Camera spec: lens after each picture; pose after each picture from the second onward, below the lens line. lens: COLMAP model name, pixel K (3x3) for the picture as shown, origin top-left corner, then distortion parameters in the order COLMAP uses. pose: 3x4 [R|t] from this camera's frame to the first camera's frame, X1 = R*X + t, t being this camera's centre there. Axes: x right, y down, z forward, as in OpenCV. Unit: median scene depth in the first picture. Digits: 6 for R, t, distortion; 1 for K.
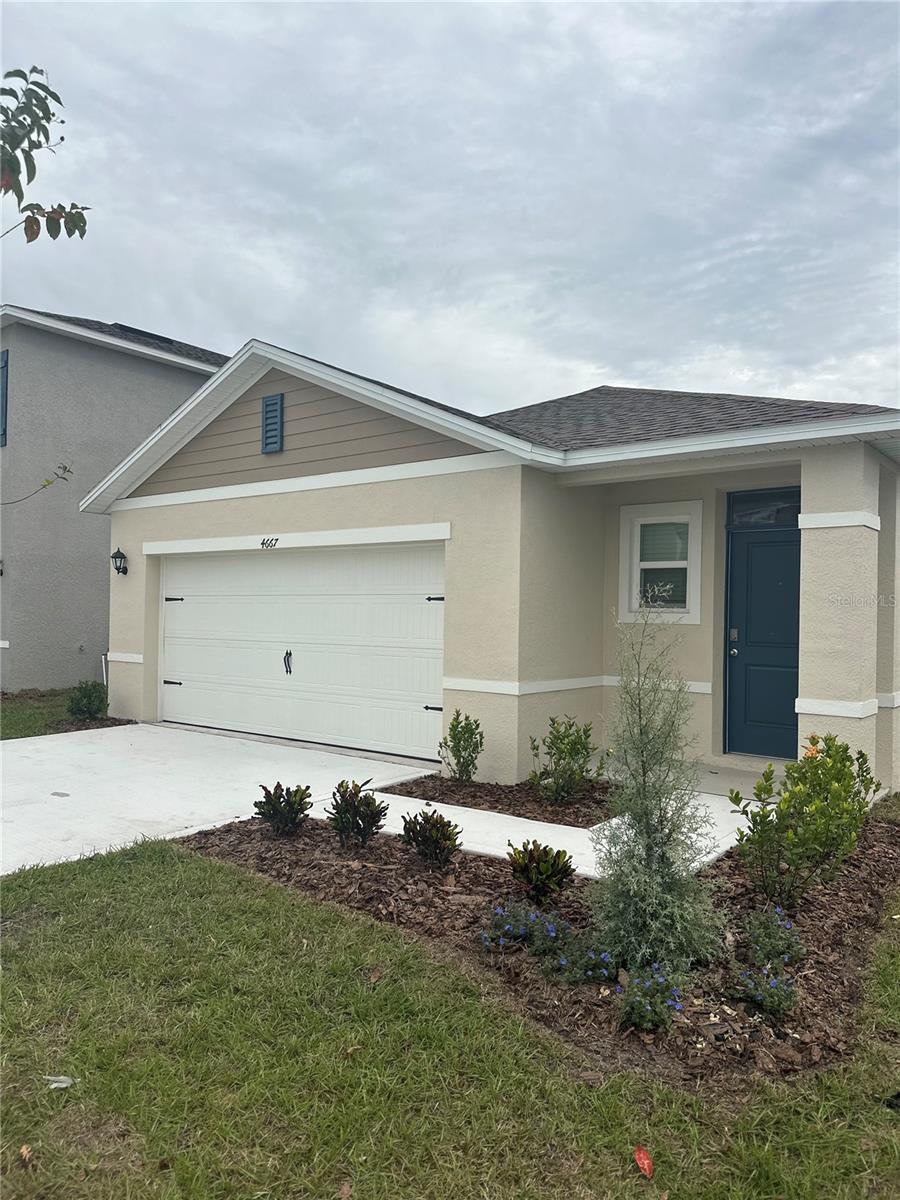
lens RADIAL K [[828.3, 0, 466.1], [0, 828.3, 601.8], [0, 0, 1]] dist [0.078101, -0.075752]
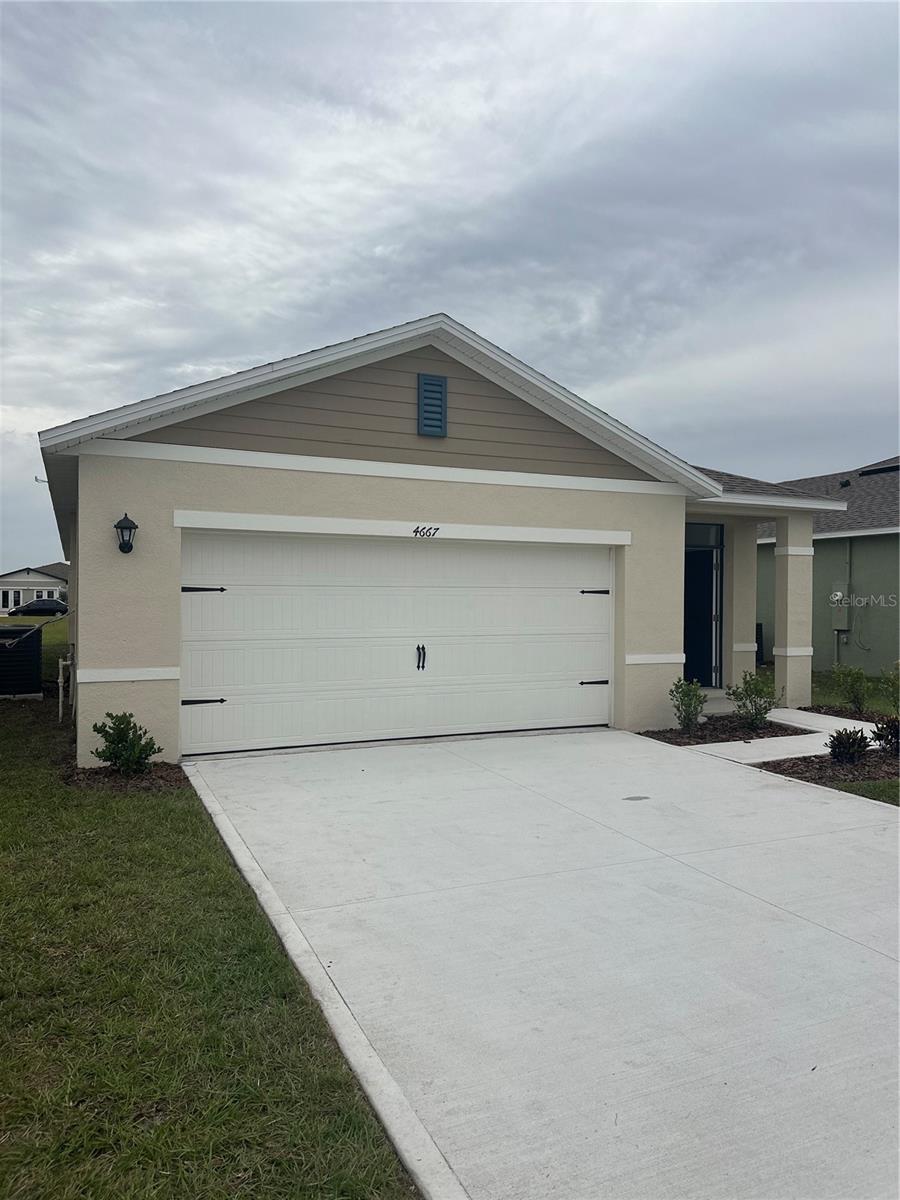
lens RADIAL K [[828.3, 0, 466.1], [0, 828.3, 601.8], [0, 0, 1]] dist [0.078101, -0.075752]
pose [[0.470437, -0.016824, 0.882273, -1.057116], [-0.011474, 0.999617, 0.025179, -0.015788], [-0.882359, -0.021968, 0.470064, 0.524562]]
